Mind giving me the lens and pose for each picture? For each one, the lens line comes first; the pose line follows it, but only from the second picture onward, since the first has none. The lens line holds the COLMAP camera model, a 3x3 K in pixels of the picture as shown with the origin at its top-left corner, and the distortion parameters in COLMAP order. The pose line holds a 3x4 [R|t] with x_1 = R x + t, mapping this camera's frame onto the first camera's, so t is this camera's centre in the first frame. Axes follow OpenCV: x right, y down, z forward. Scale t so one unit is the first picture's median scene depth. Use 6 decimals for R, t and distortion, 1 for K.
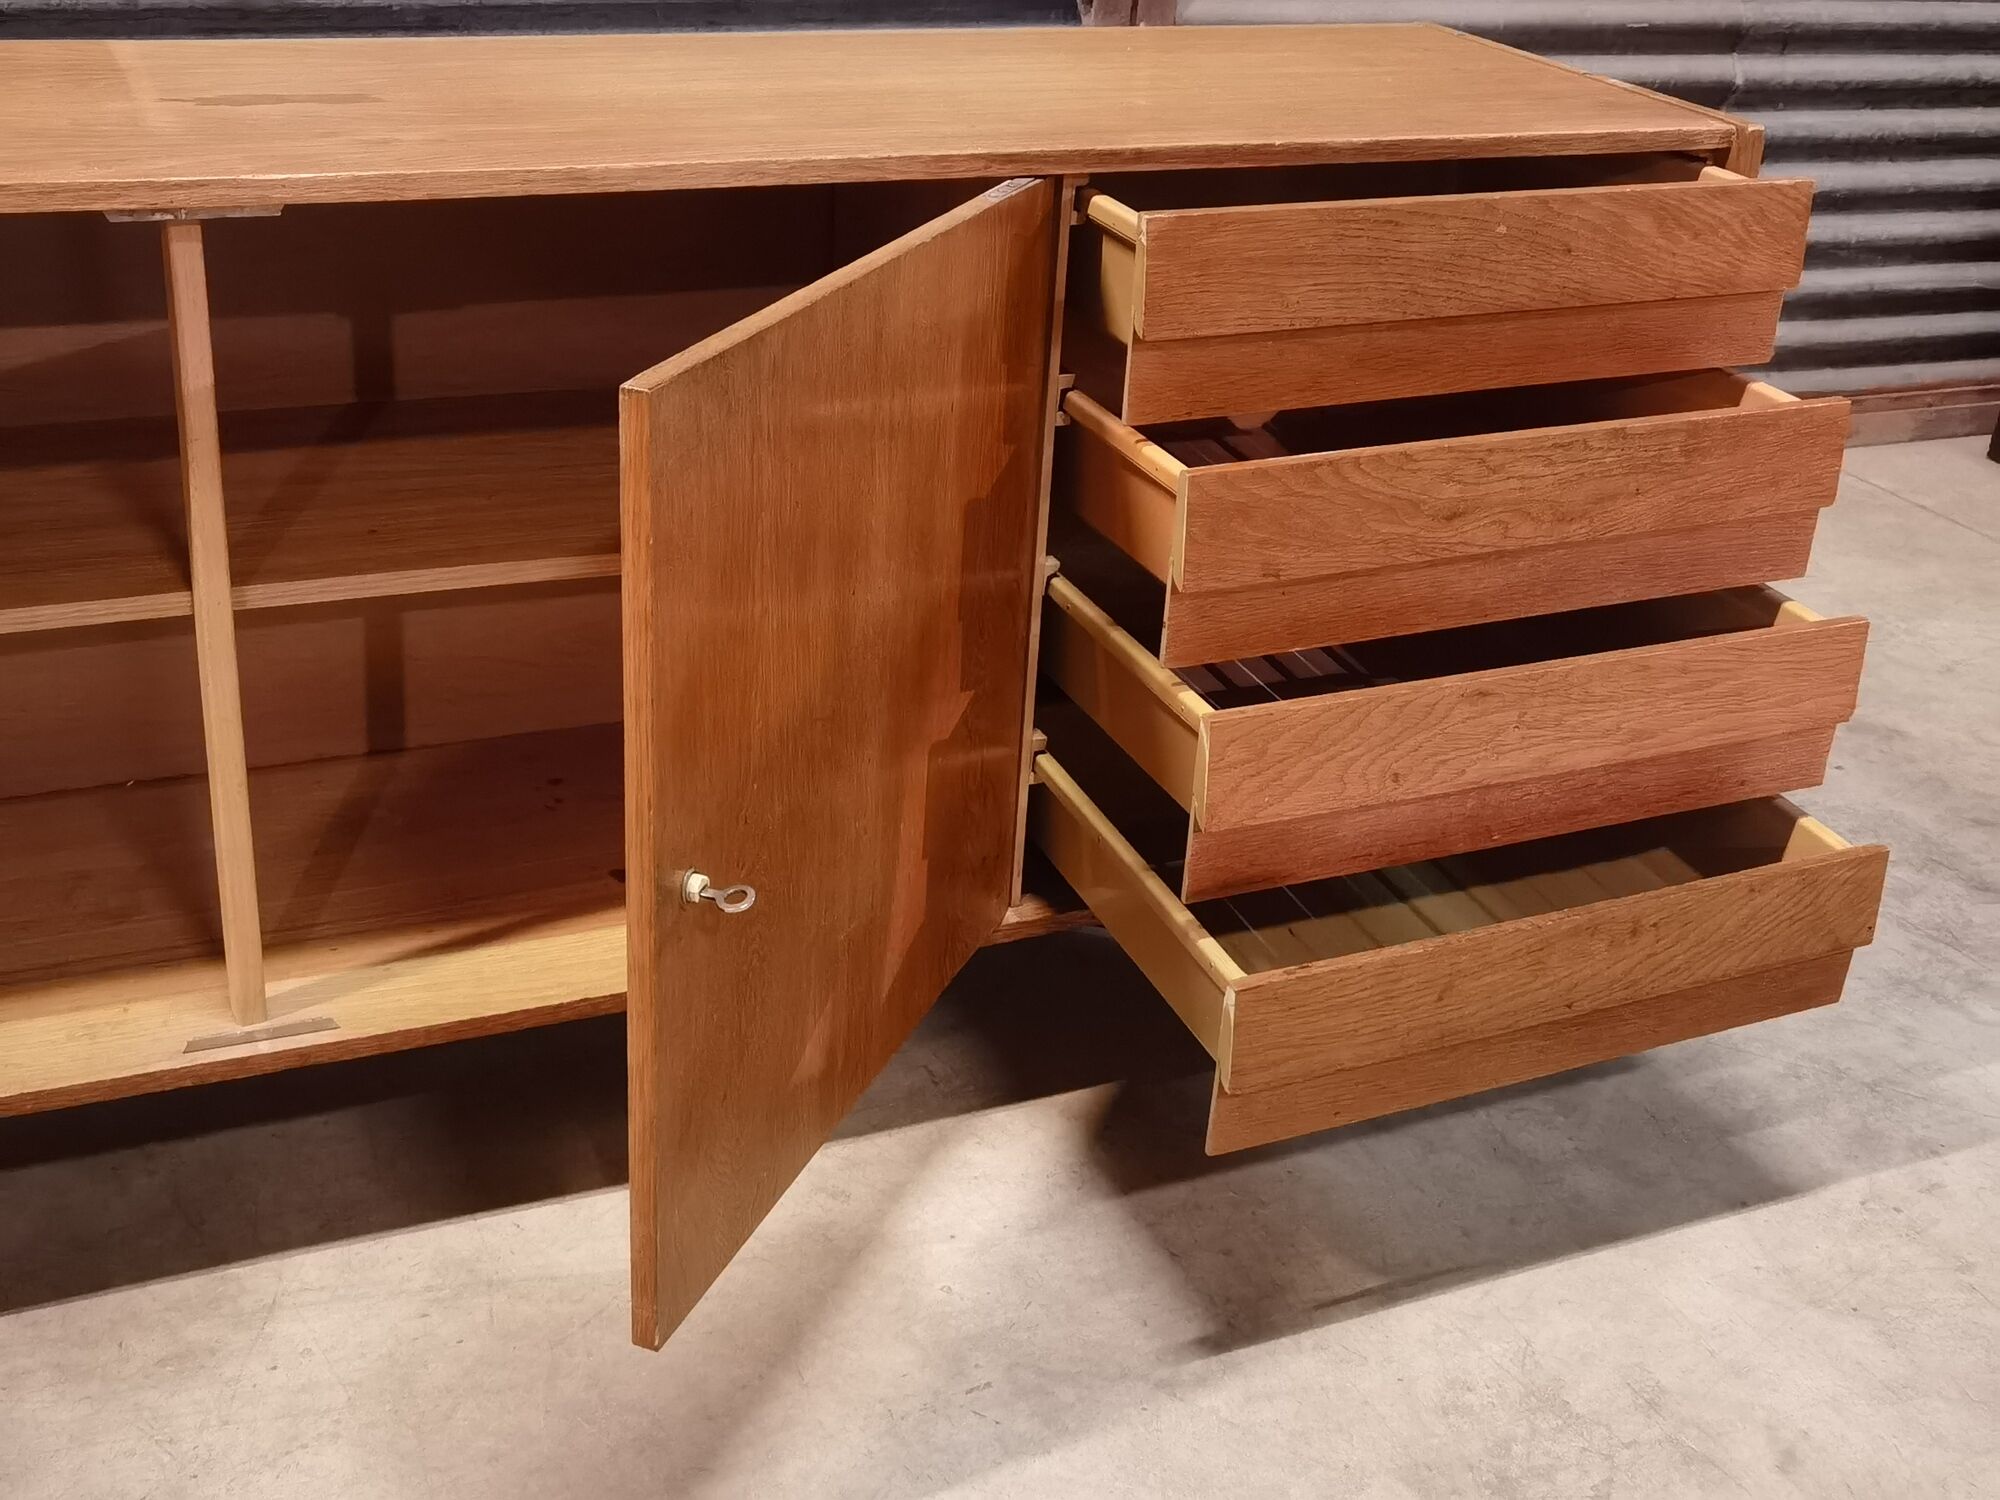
lens RADIAL K [[2395.5, 0, 991.9], [0, 2395.5, 723.9], [0, 0, 1]] dist [-0.060716, 0.237483]
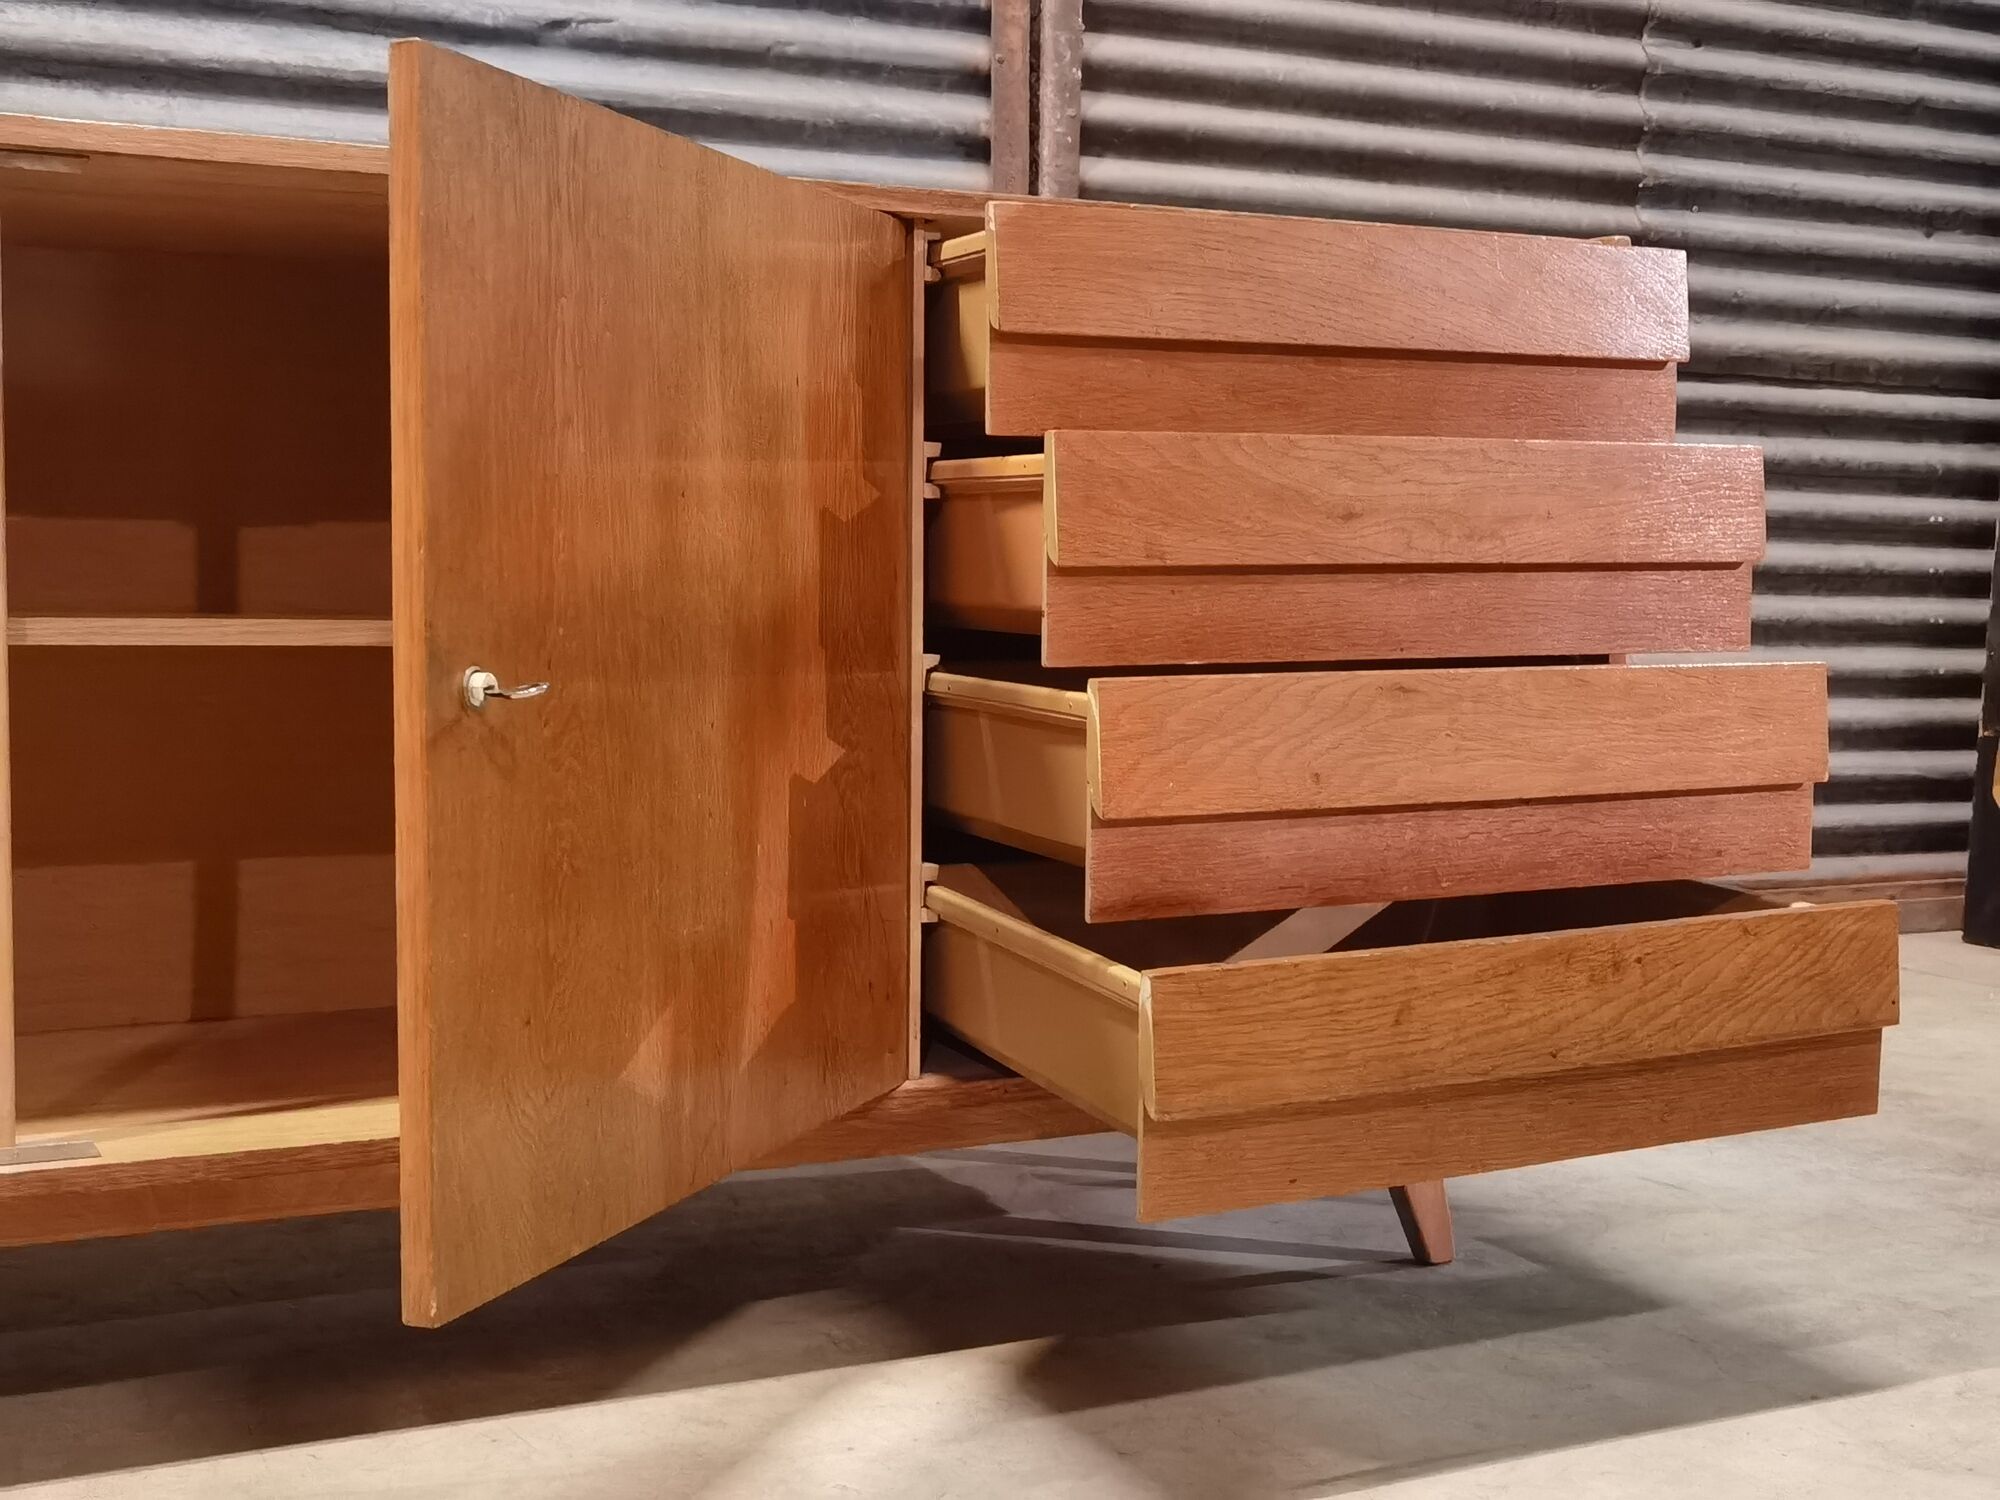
lens RADIAL K [[2395.5, 0, 991.9], [0, 2395.5, 723.9], [0, 0, 1]] dist [-0.060716, 0.237483]
pose [[0.998479, -0.052608, 0.016486, 0.033839], [0.054951, 0.925517, -0.374698, 0.318232], [0.004454, 0.375034, 0.927000, 0.165598]]
